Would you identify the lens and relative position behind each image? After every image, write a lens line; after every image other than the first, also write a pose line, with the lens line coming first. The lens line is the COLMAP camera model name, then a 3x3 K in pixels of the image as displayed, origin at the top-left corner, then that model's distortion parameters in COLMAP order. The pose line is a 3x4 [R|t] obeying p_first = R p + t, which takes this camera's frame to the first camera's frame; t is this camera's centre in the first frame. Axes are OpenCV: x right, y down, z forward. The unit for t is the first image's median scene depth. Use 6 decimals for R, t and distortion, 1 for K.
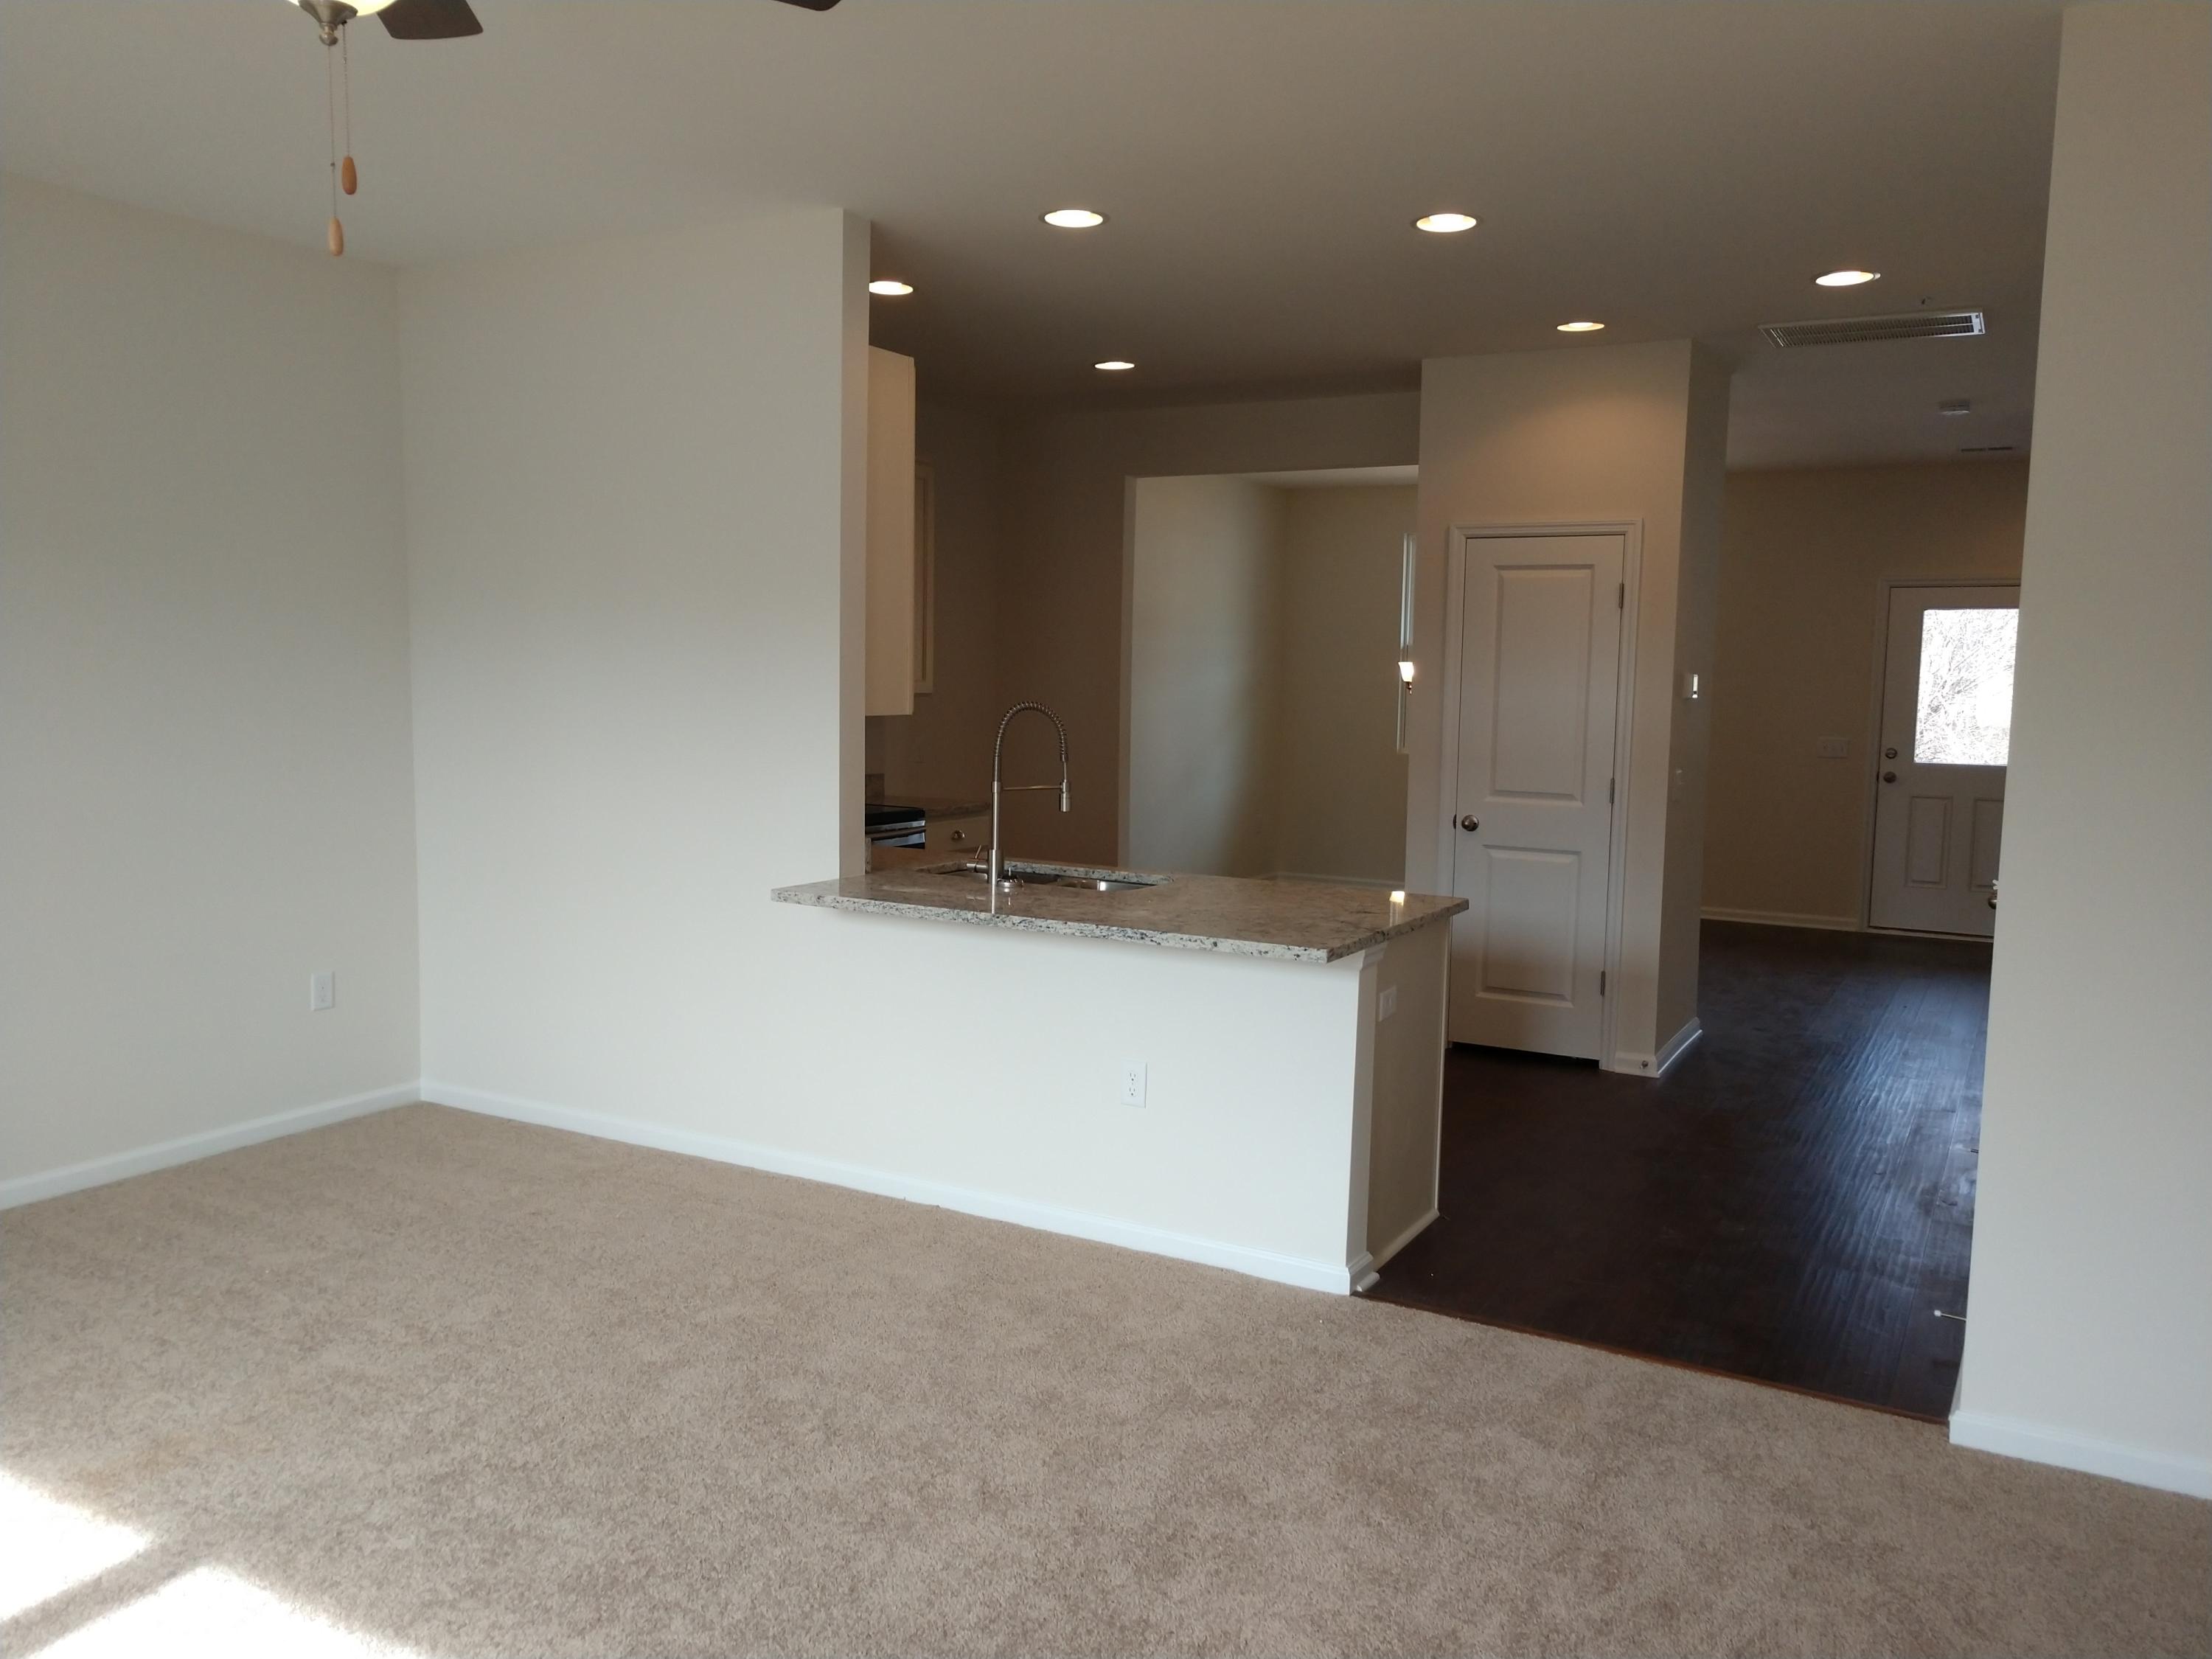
lens RADIAL K [[1691.9, 0, 1103.9], [0, 1691.9, 838.0], [0, 0, 1]] dist [0.010921, 0.030882]
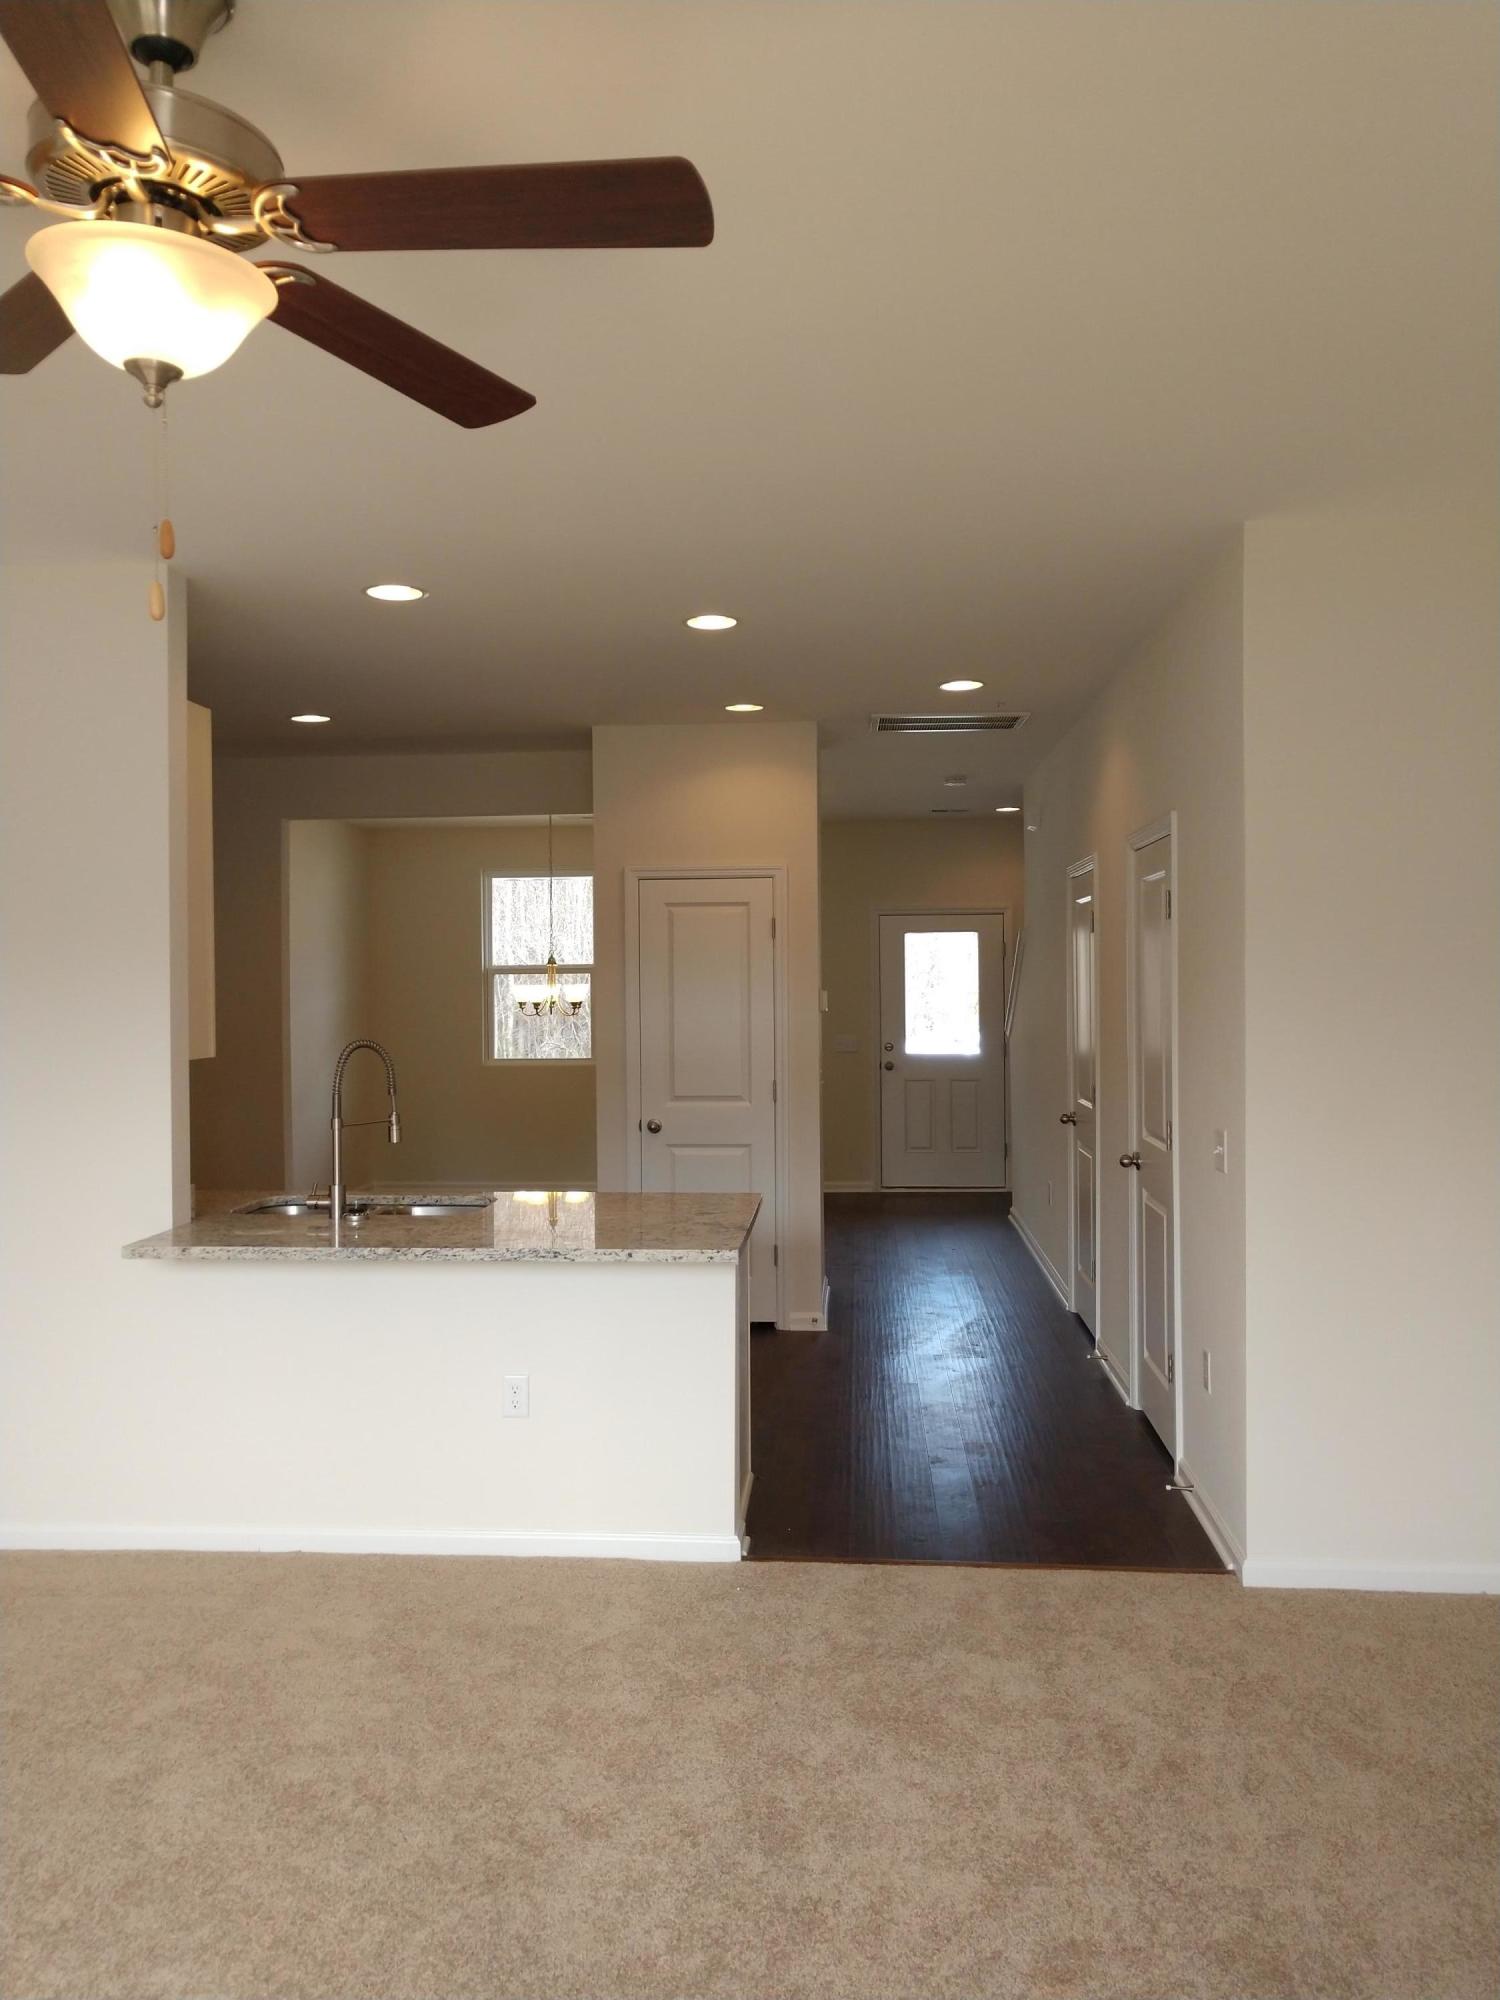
lens RADIAL K [[1529.7, 0, 750.0], [0, 1529.7, 1000.0], [0, 0, 1]] dist [0.010921, 0.030882]
pose [[0.904863, -0.032385, 0.424469, -0.271862], [0.069749, 0.994906, -0.072781, -0.023475], [-0.419950, 0.095463, 0.902513, 0.056165]]
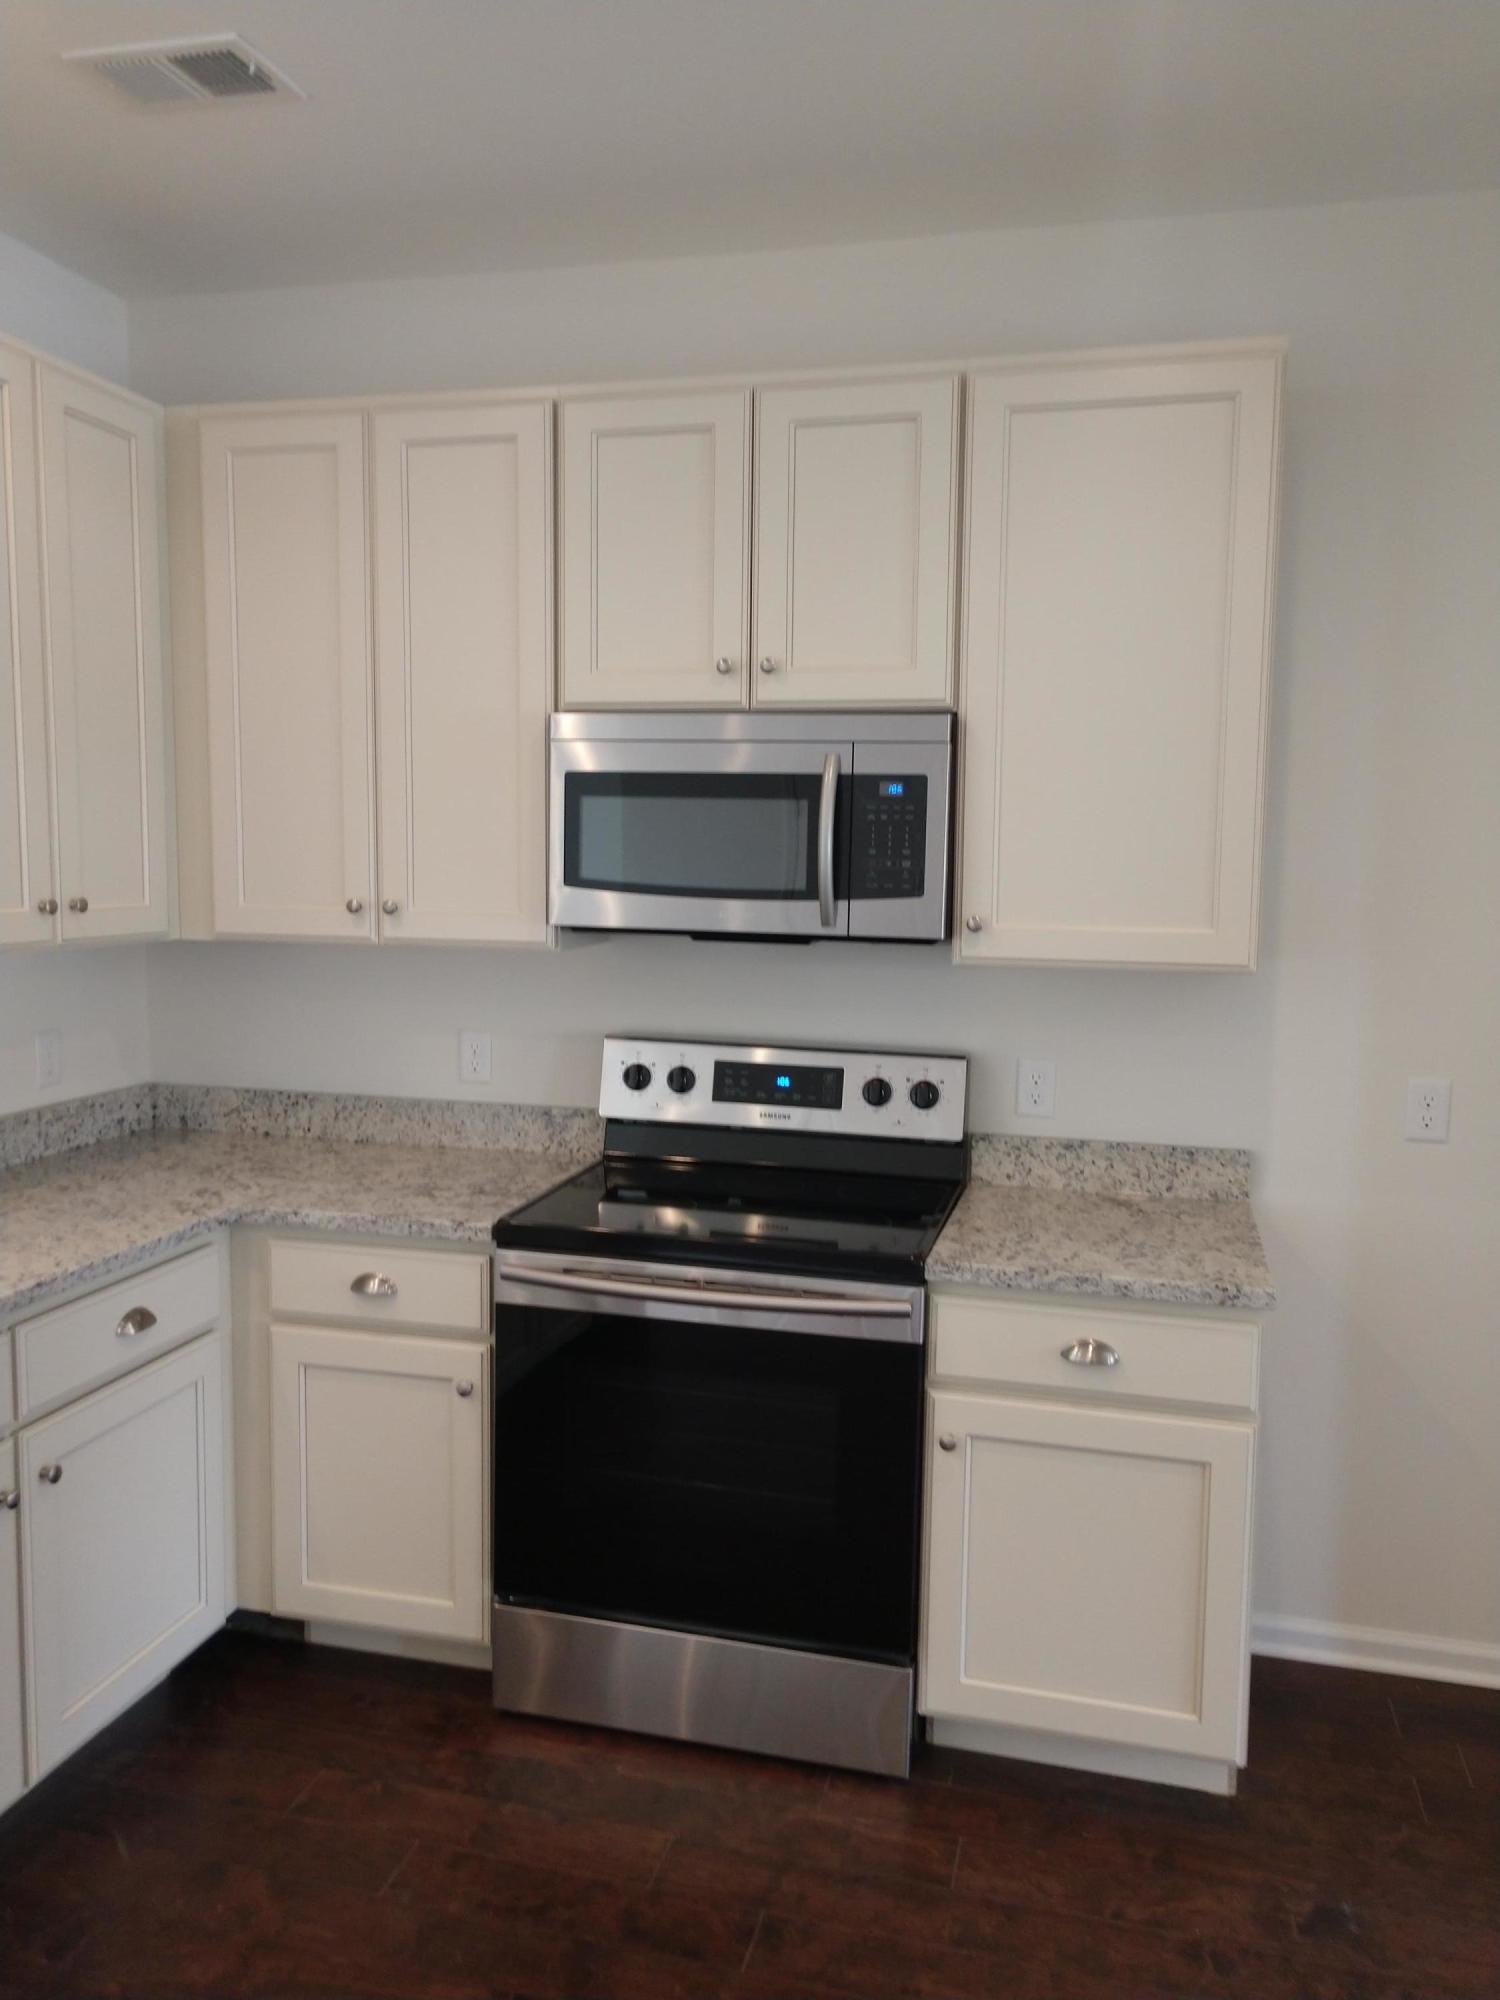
lens RADIAL K [[1529.7, 0, 750.0], [0, 1529.7, 1000.0], [0, 0, 1]] dist [0.010921, 0.030882]
pose [[0.262350, 0.083681, -0.961338, 0.387709], [-0.110190, 0.992314, 0.056306, -0.163650], [0.958661, 0.091158, 0.269554, 1.535106]]
